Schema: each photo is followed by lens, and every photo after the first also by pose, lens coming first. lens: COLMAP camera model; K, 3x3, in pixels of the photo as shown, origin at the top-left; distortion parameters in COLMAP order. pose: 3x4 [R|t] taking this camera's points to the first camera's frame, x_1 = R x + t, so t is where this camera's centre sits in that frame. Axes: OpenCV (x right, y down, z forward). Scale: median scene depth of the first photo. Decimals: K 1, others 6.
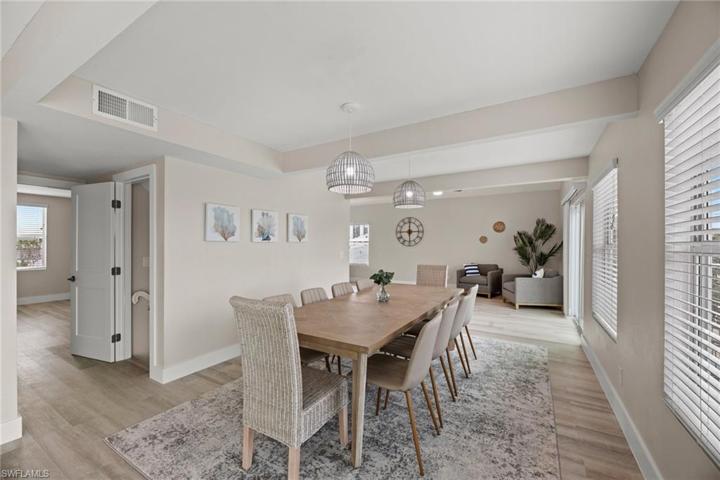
lens RADIAL K [[288.6, 0, 359.9], [0, 288.6, 235.8], [0, 0, 1]] dist [-0.000345, 0.000049]
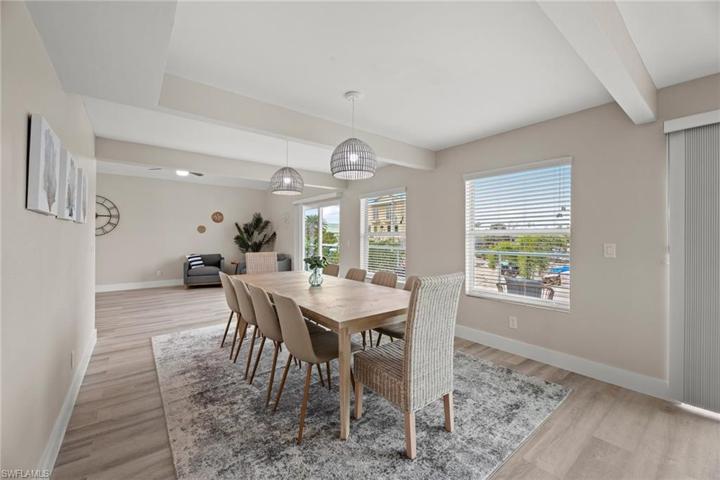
lens RADIAL K [[293.6, 0, 360.0], [0, 293.6, 240.0], [0, 0, 1]] dist [-0.017253, -0.000143]
pose [[0.342759, -0.006974, 0.939398, -0.324217], [-0.029862, 0.999386, 0.018315, 0.016191], [-0.938949, -0.034330, 0.342340, 0.184092]]
